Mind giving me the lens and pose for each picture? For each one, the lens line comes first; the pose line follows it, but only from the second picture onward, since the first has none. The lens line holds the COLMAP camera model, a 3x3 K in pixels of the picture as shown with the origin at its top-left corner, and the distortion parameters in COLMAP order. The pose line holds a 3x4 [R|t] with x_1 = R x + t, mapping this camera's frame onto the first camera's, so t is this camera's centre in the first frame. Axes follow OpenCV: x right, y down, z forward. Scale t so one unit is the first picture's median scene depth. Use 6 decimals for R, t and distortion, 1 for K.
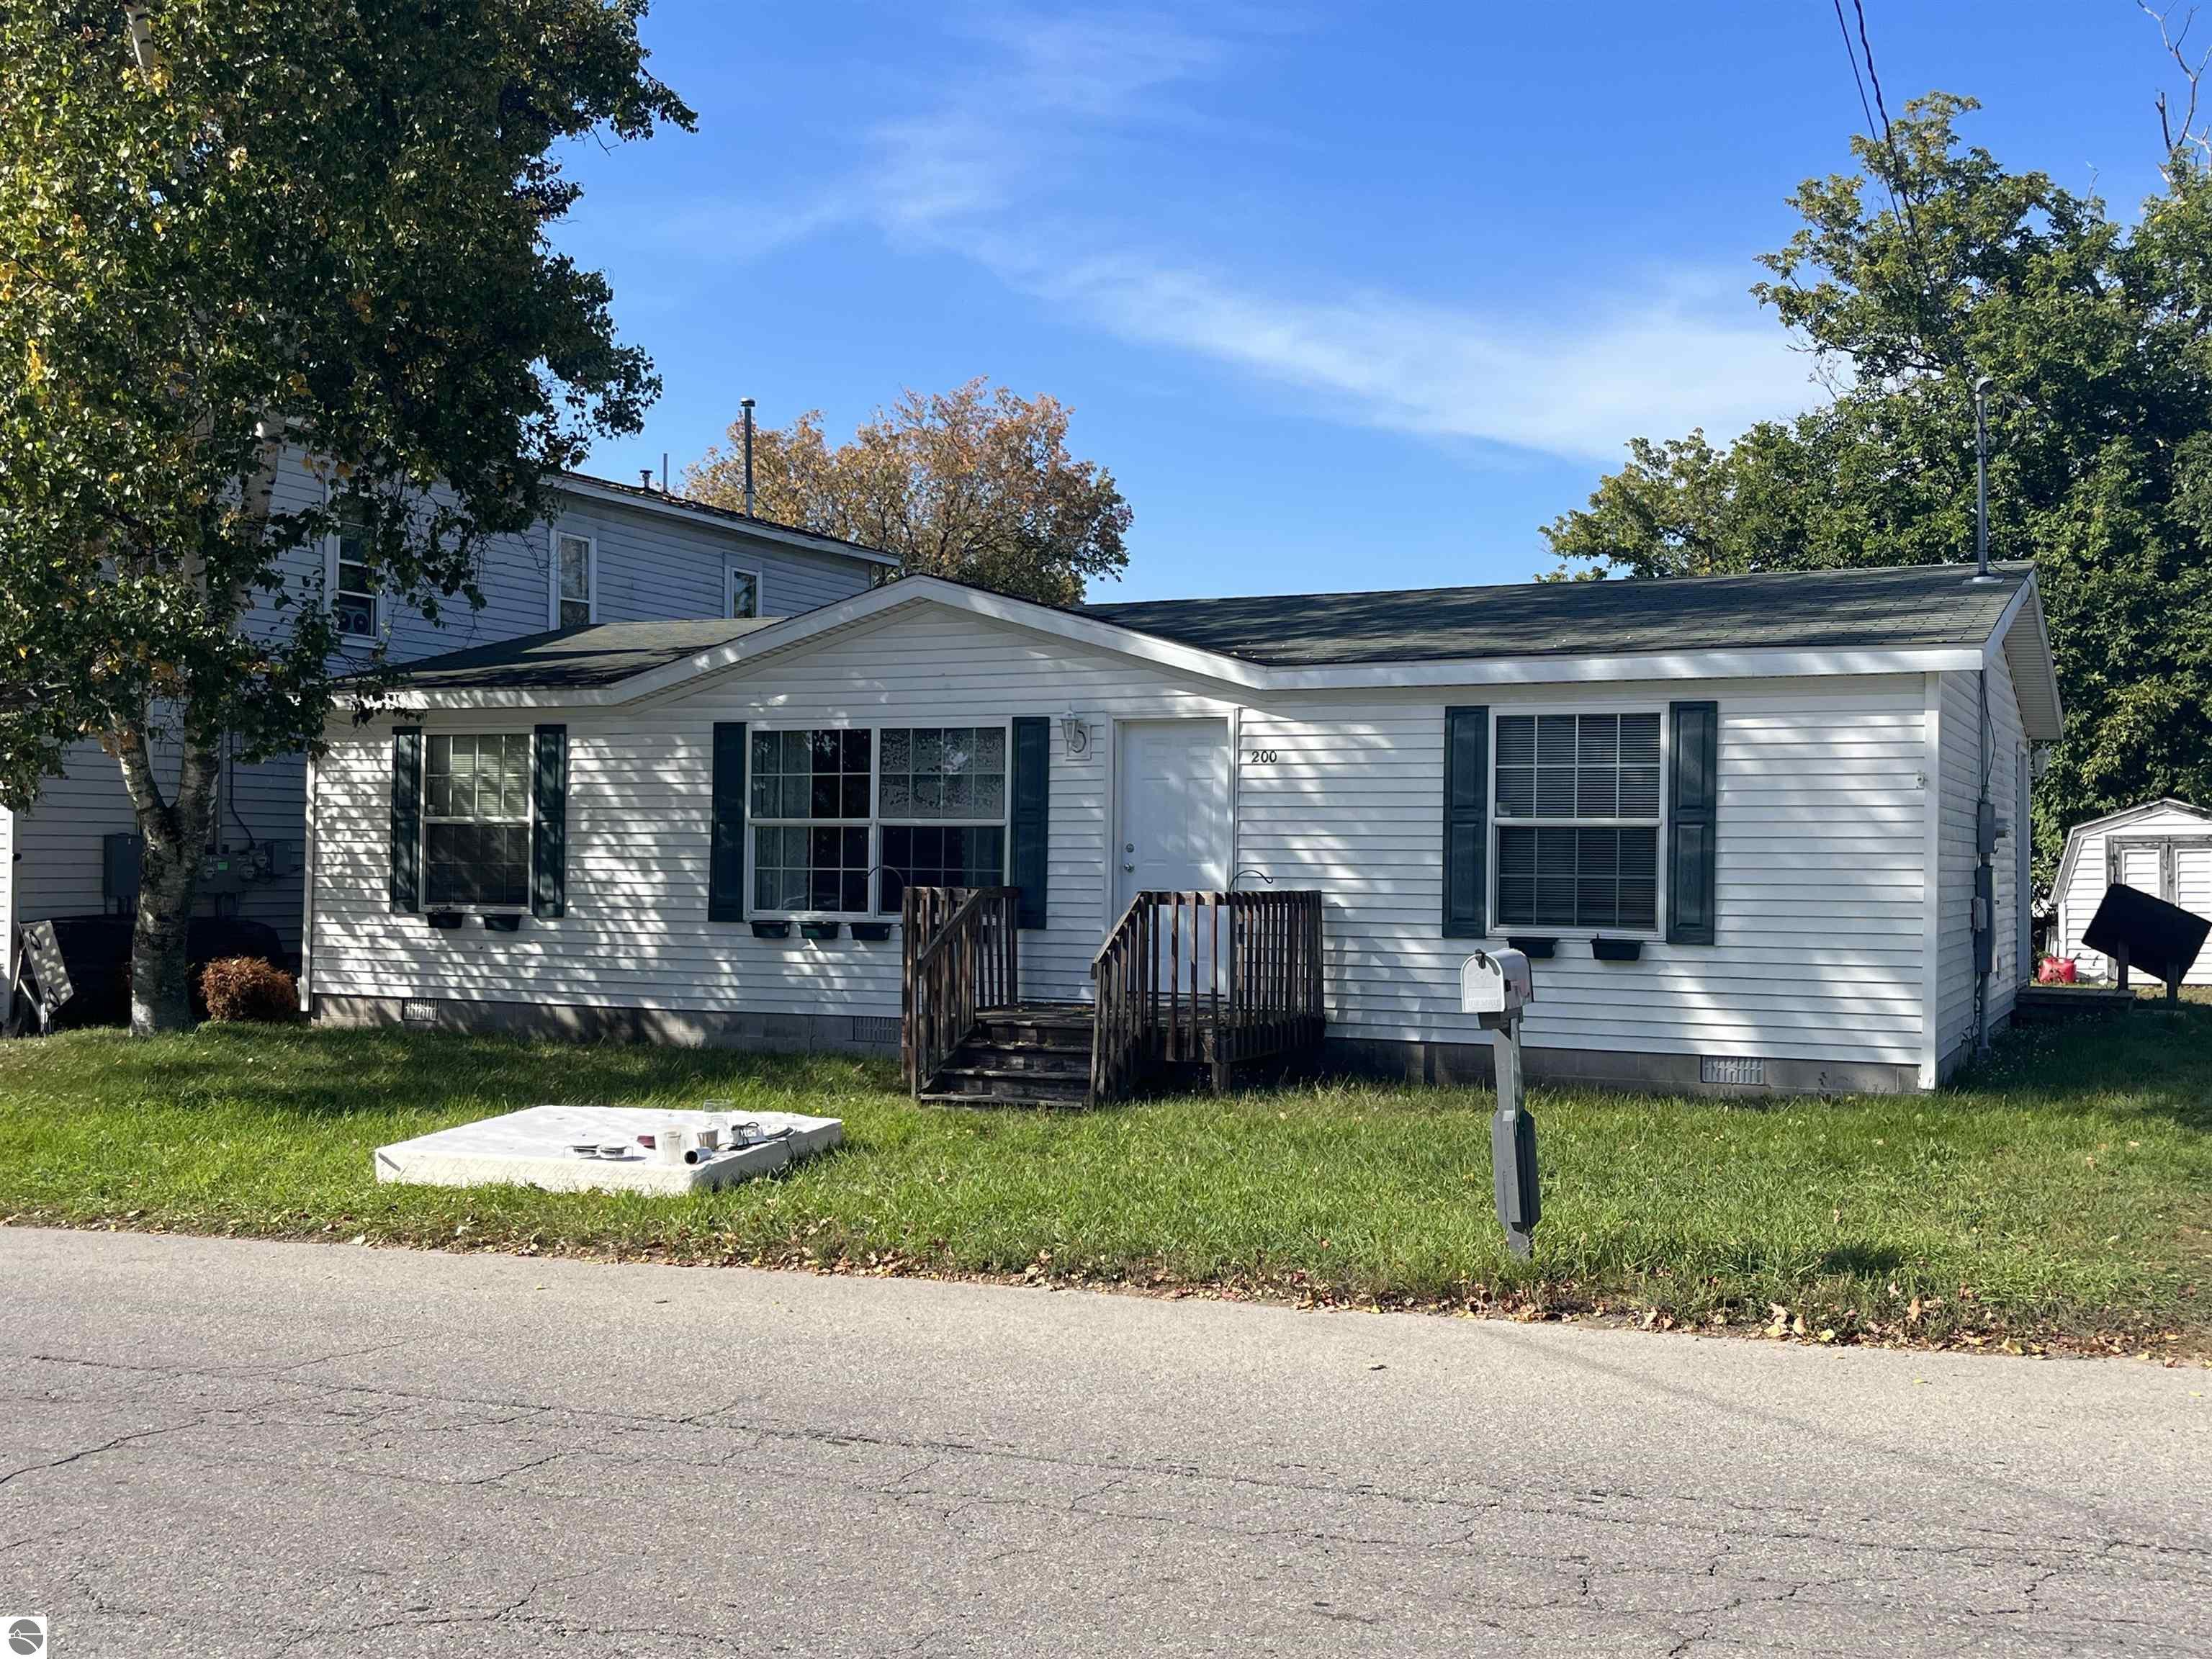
lens RADIAL K [[2369.5, 0, 1105.5], [0, 2369.5, 829.7], [0, 0, 1]] dist [-0.012600, 0.000000]
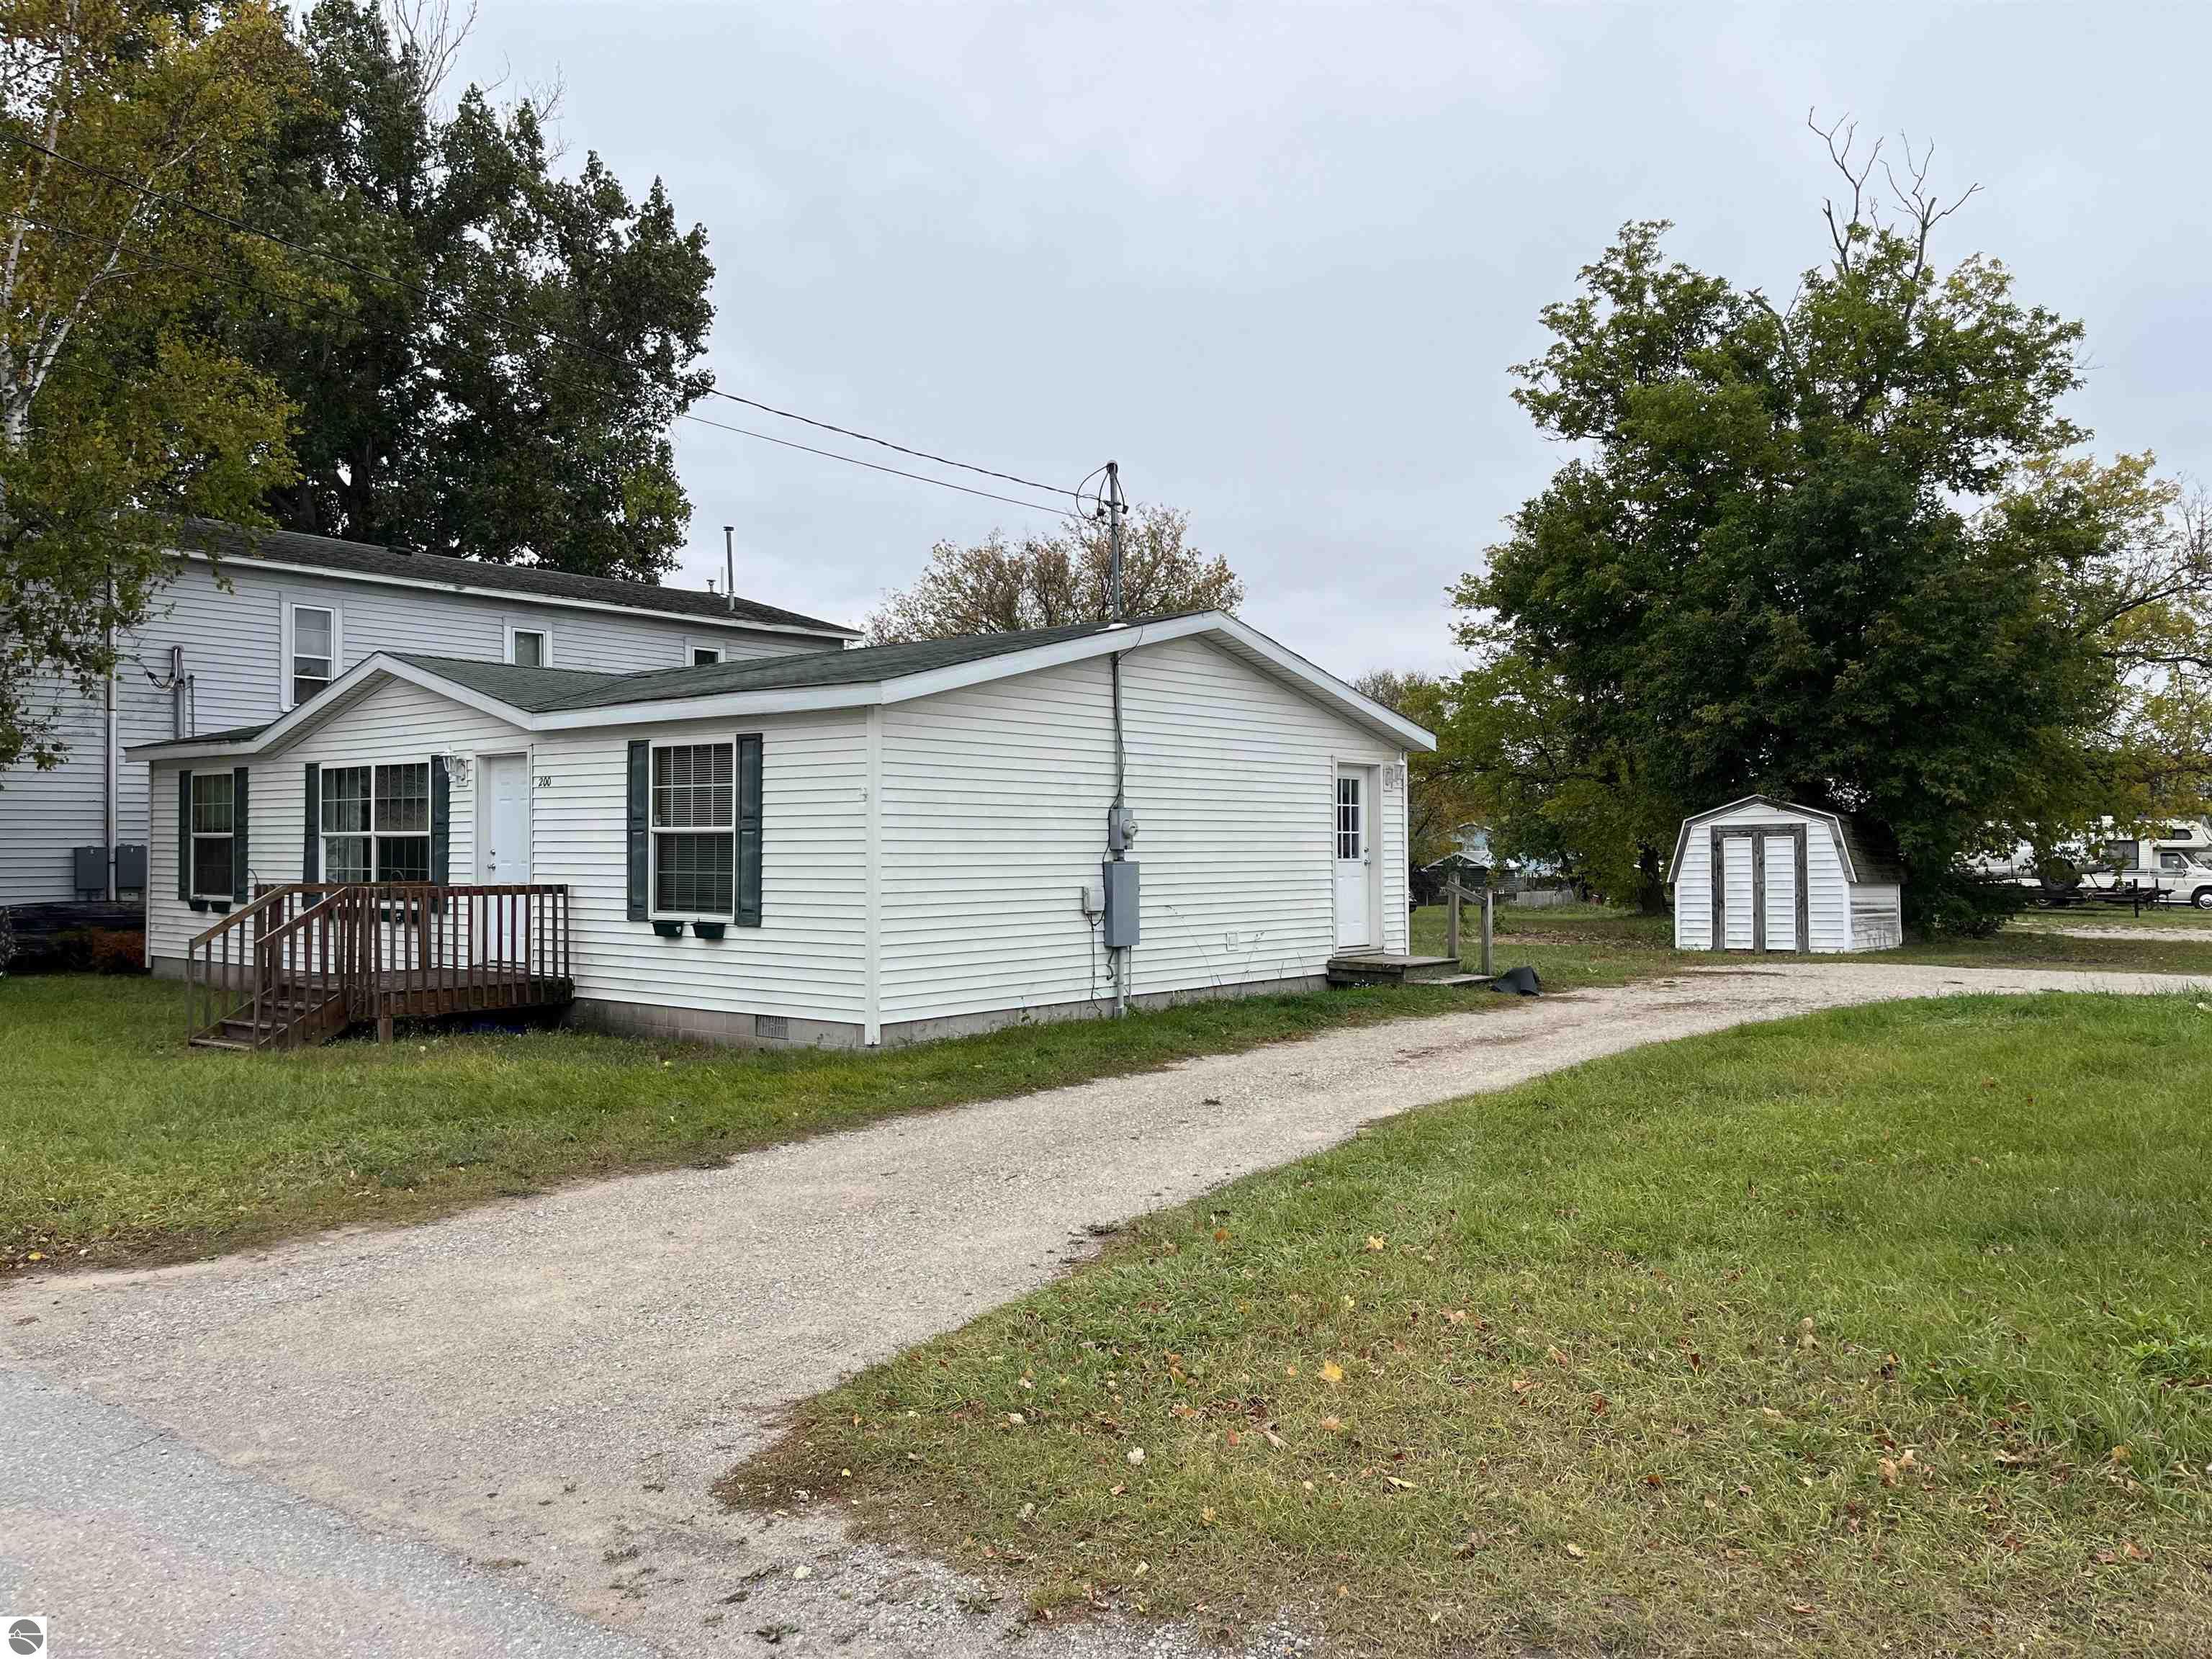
lens RADIAL K [[1685.5, 0, 1108.0], [0, 1685.5, 838.7], [0, 0, 1]] dist [0.049160, -0.055244]
pose [[0.973402, -0.011601, -0.228809, 0.571583], [0.013402, 0.999890, 0.006318, -0.001133], [0.228711, -0.009217, 0.973451, 0.152911]]
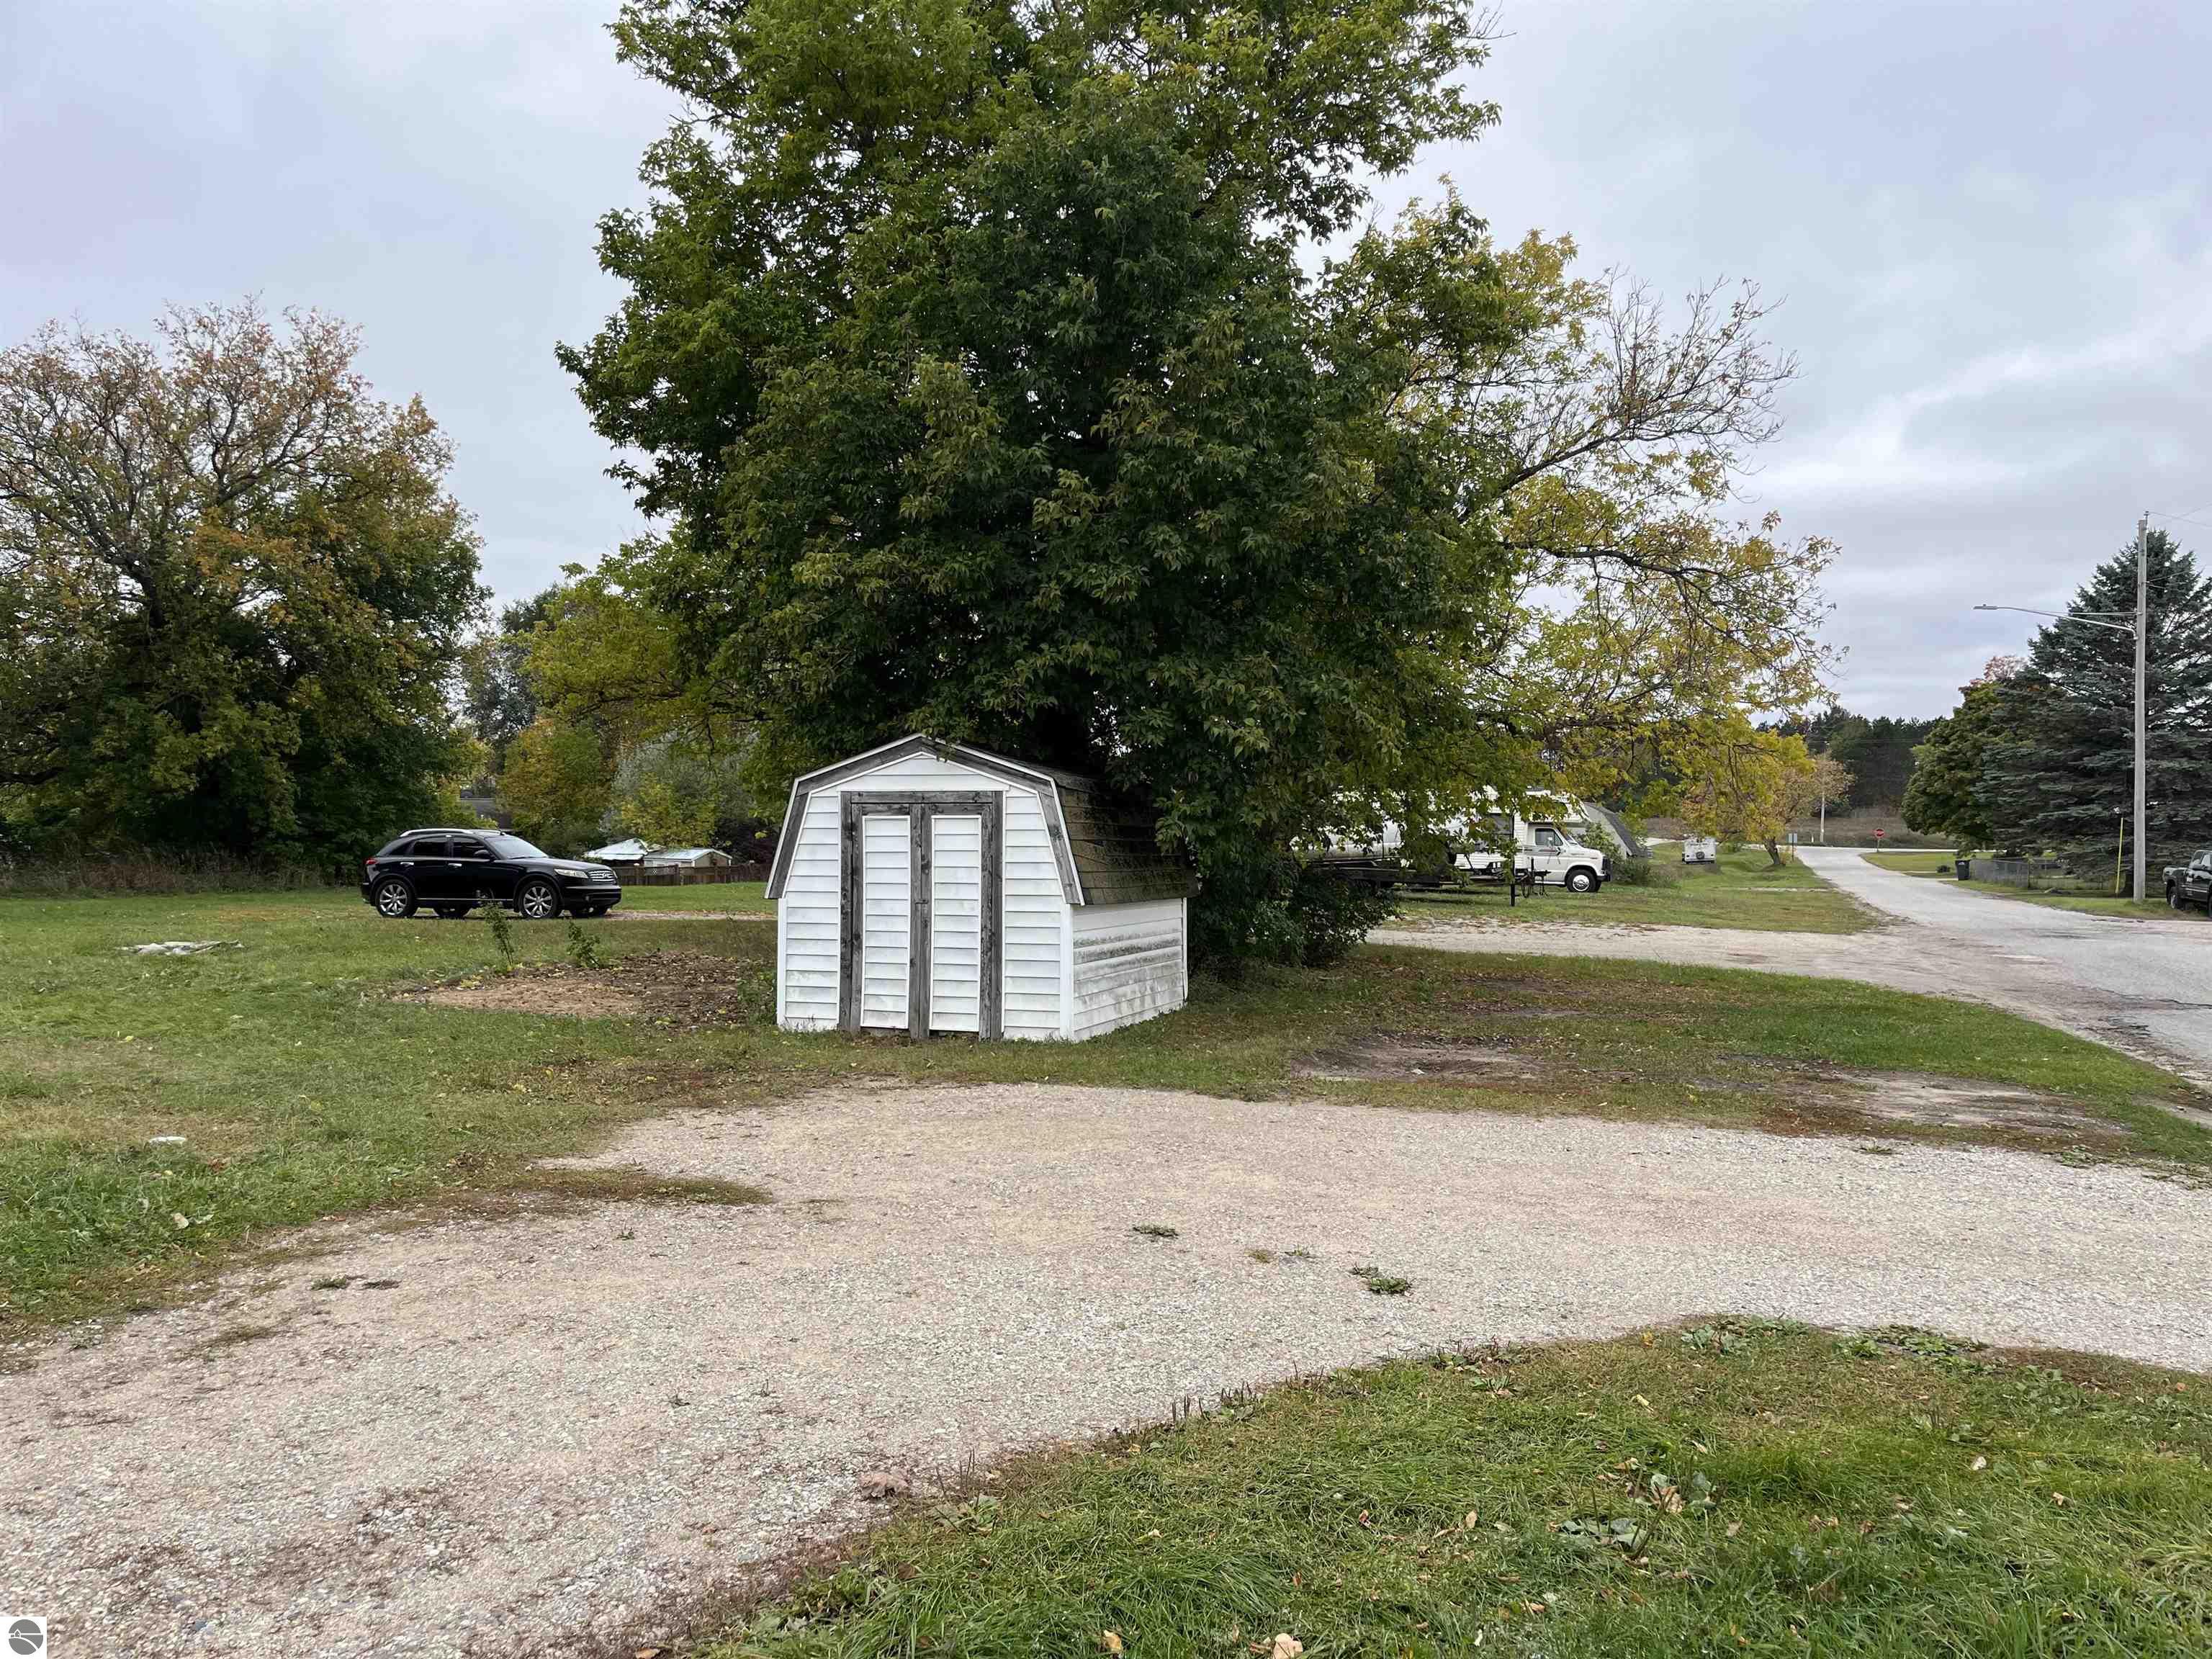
lens RADIAL K [[1685.5, 0, 1097.6], [0, 1685.5, 825.9], [0, 0, 1]] dist [0.049160, -0.055244]
pose [[0.996841, 0.008170, 0.079007, 0.810651], [-0.010430, 0.999547, 0.028241, -0.003491], [-0.078741, -0.028976, 0.996474, 0.965723]]
